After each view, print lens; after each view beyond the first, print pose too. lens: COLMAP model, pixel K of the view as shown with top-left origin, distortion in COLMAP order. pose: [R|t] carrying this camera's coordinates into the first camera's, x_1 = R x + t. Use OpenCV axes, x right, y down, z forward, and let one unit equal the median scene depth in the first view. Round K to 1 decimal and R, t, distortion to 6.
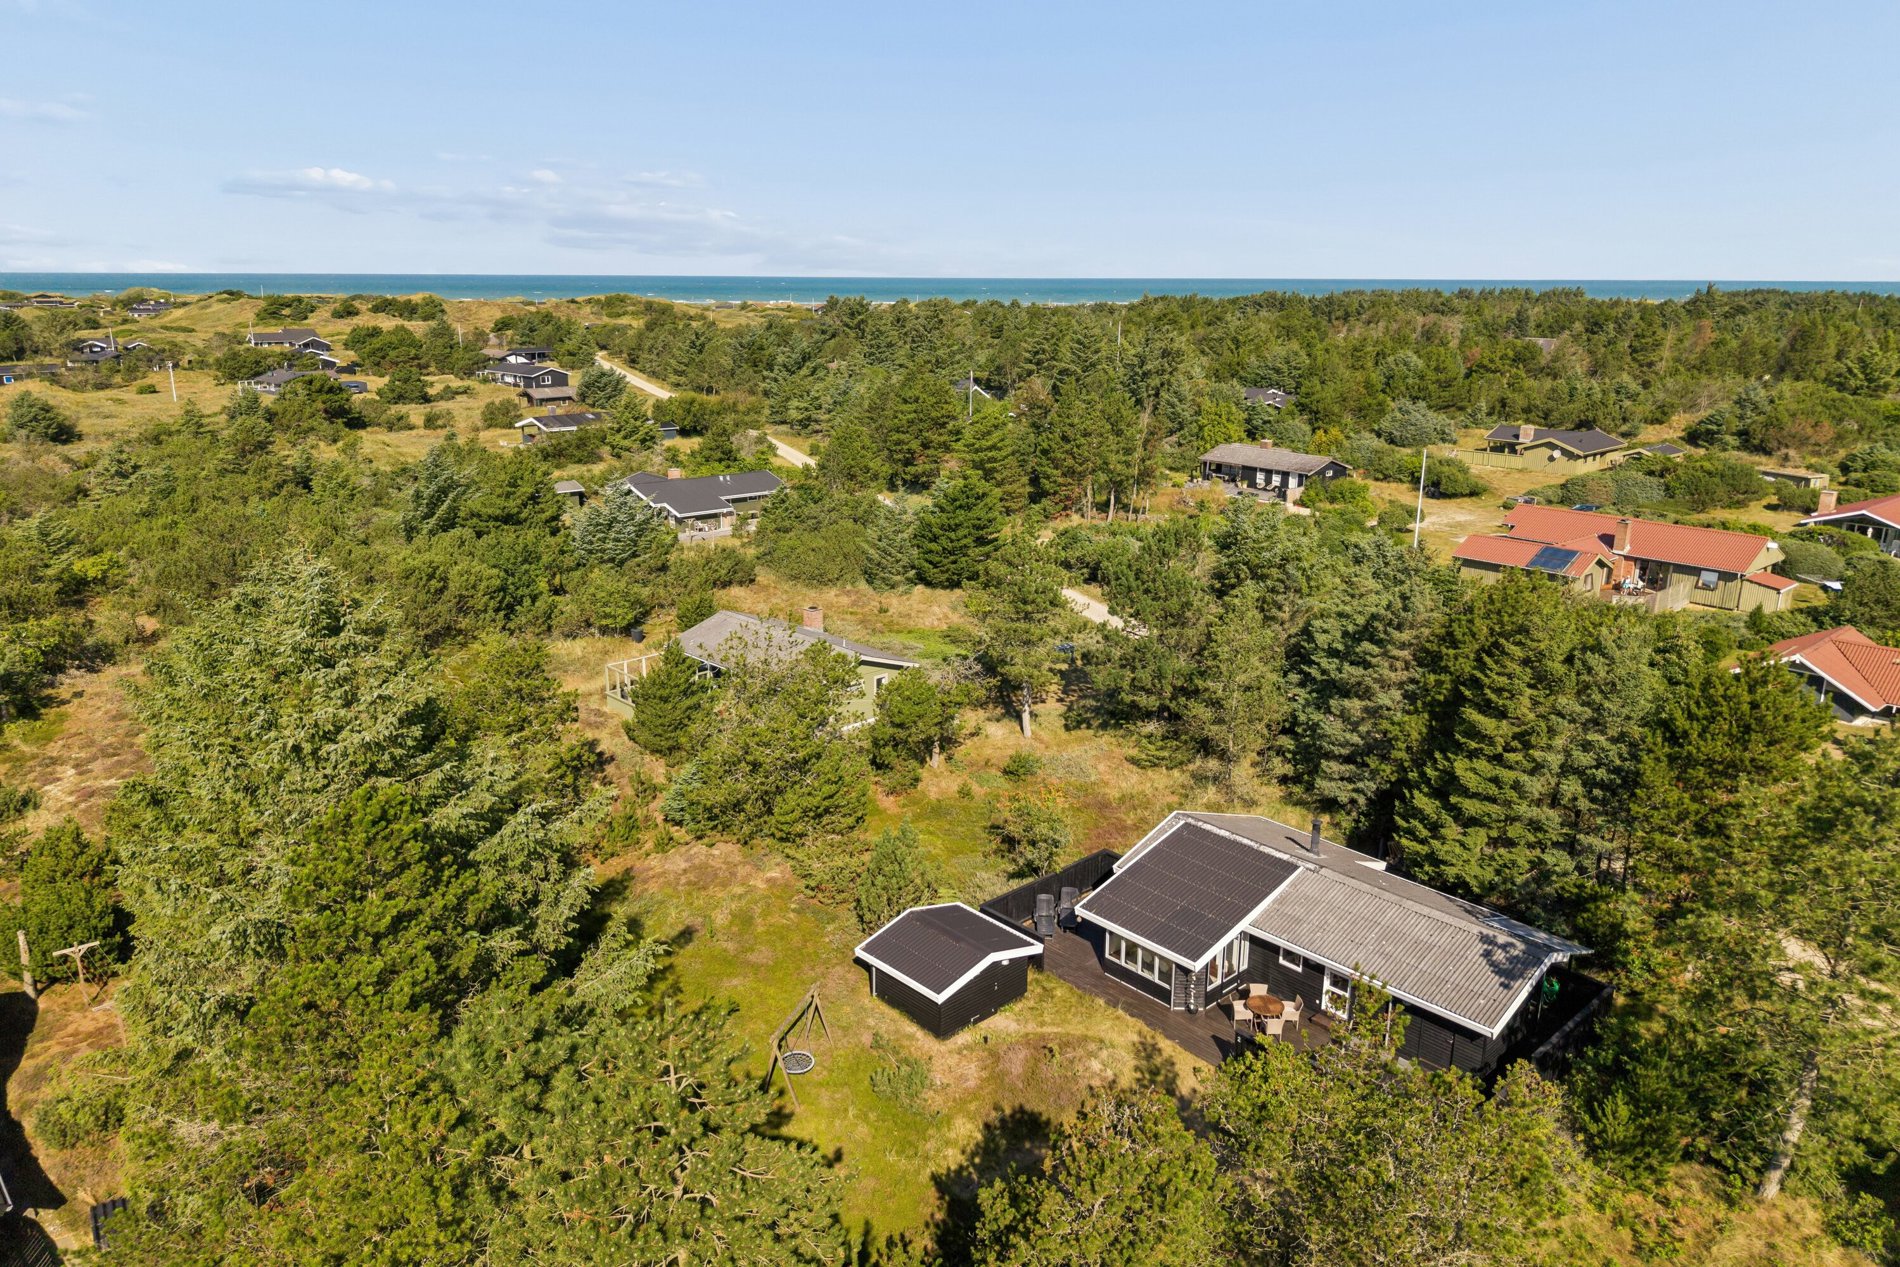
lens RADIAL K [[1251.4, 0, 928.9], [0, 1251.4, 637.6], [0, 0, 1]] dist [0.024366, -0.040078]
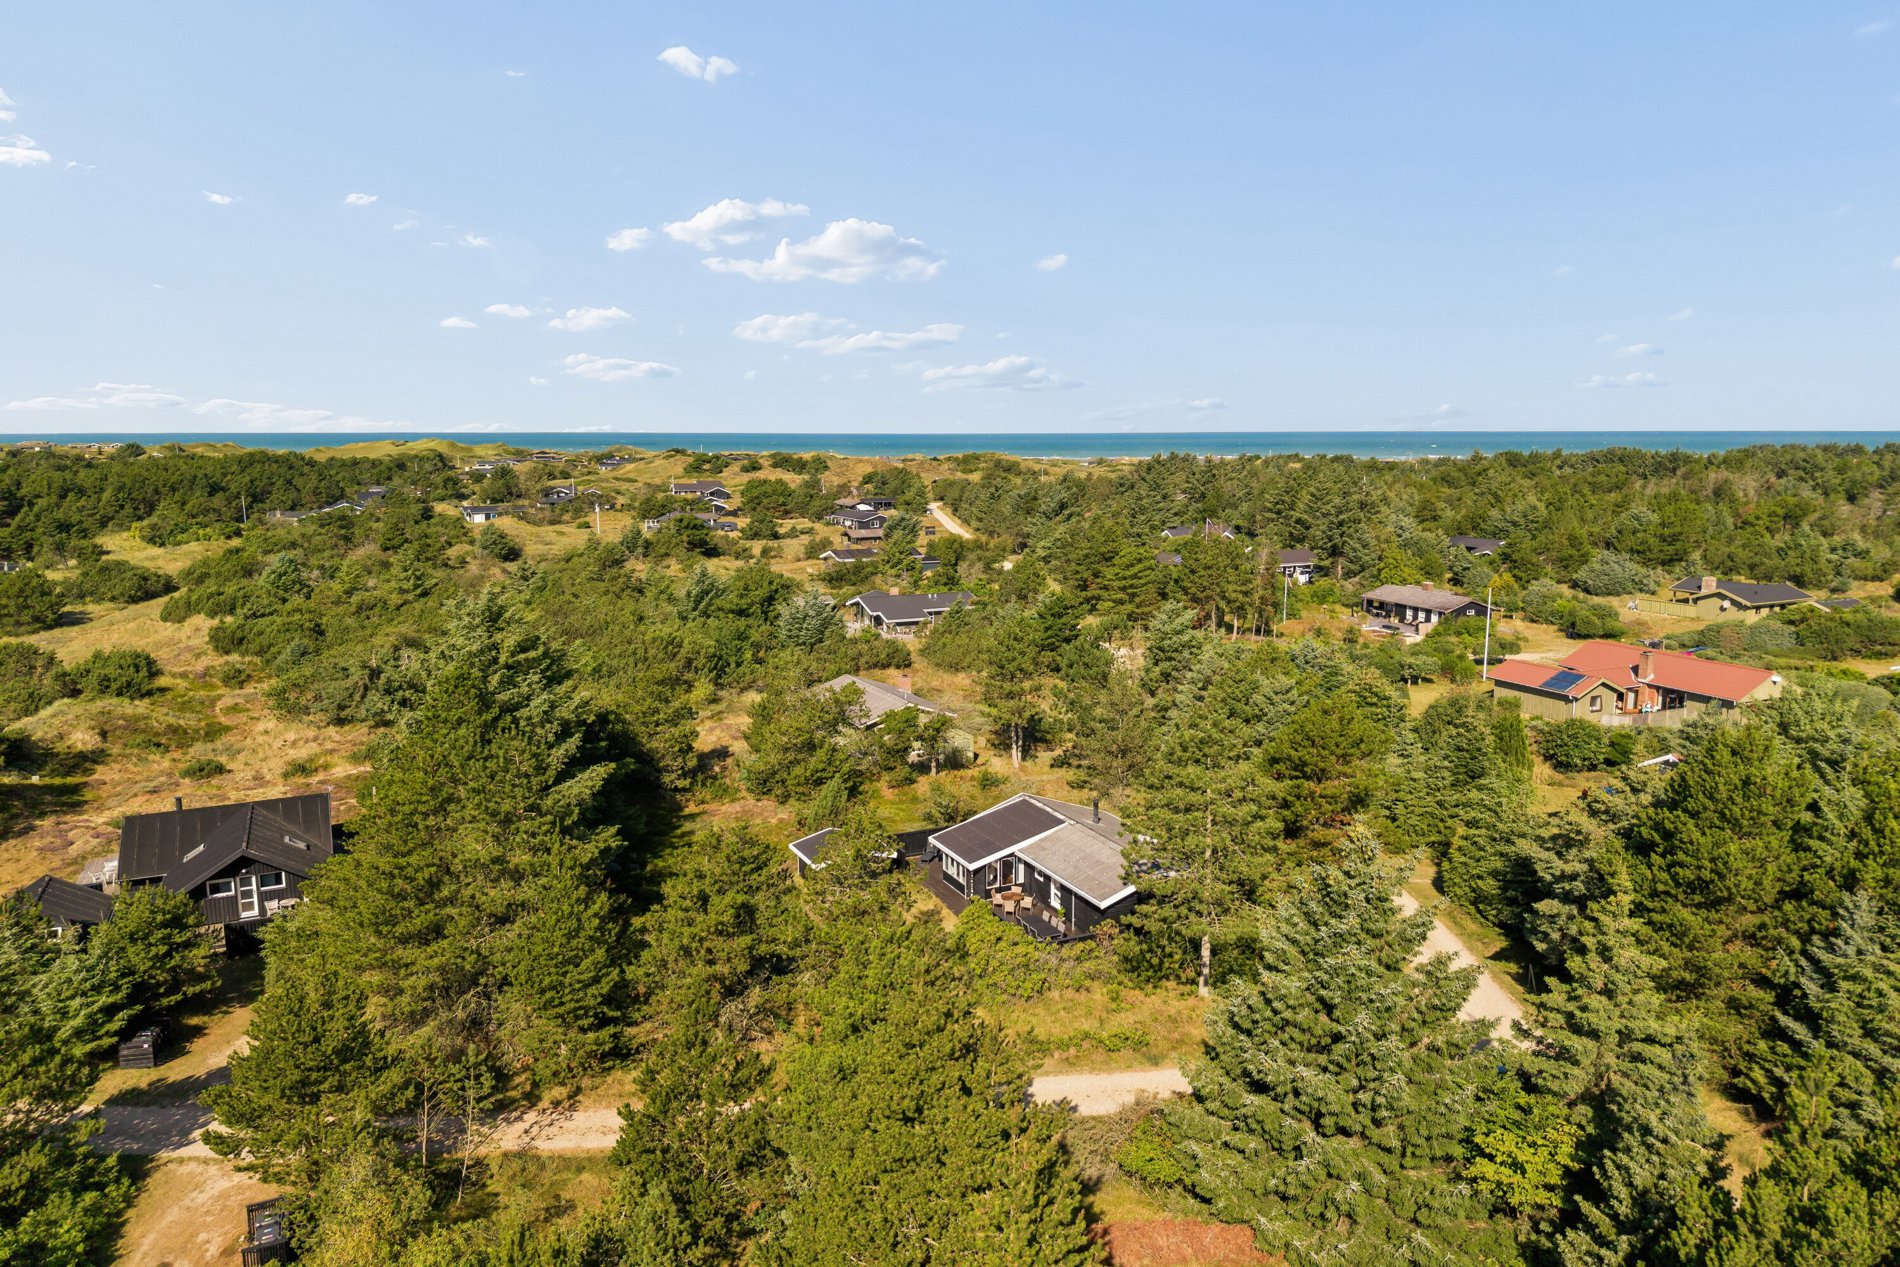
lens RADIAL K [[1251.4, 0, 937.7], [0, 1251.4, 648.2], [0, 0, 1]] dist [0.024366, -0.040078]
pose [[0.953027, 0.045219, -0.299492, 0.163526], [-0.077781, 0.992171, -0.097707, 0.036144], [0.292729, 0.116412, 0.949083, -0.147624]]
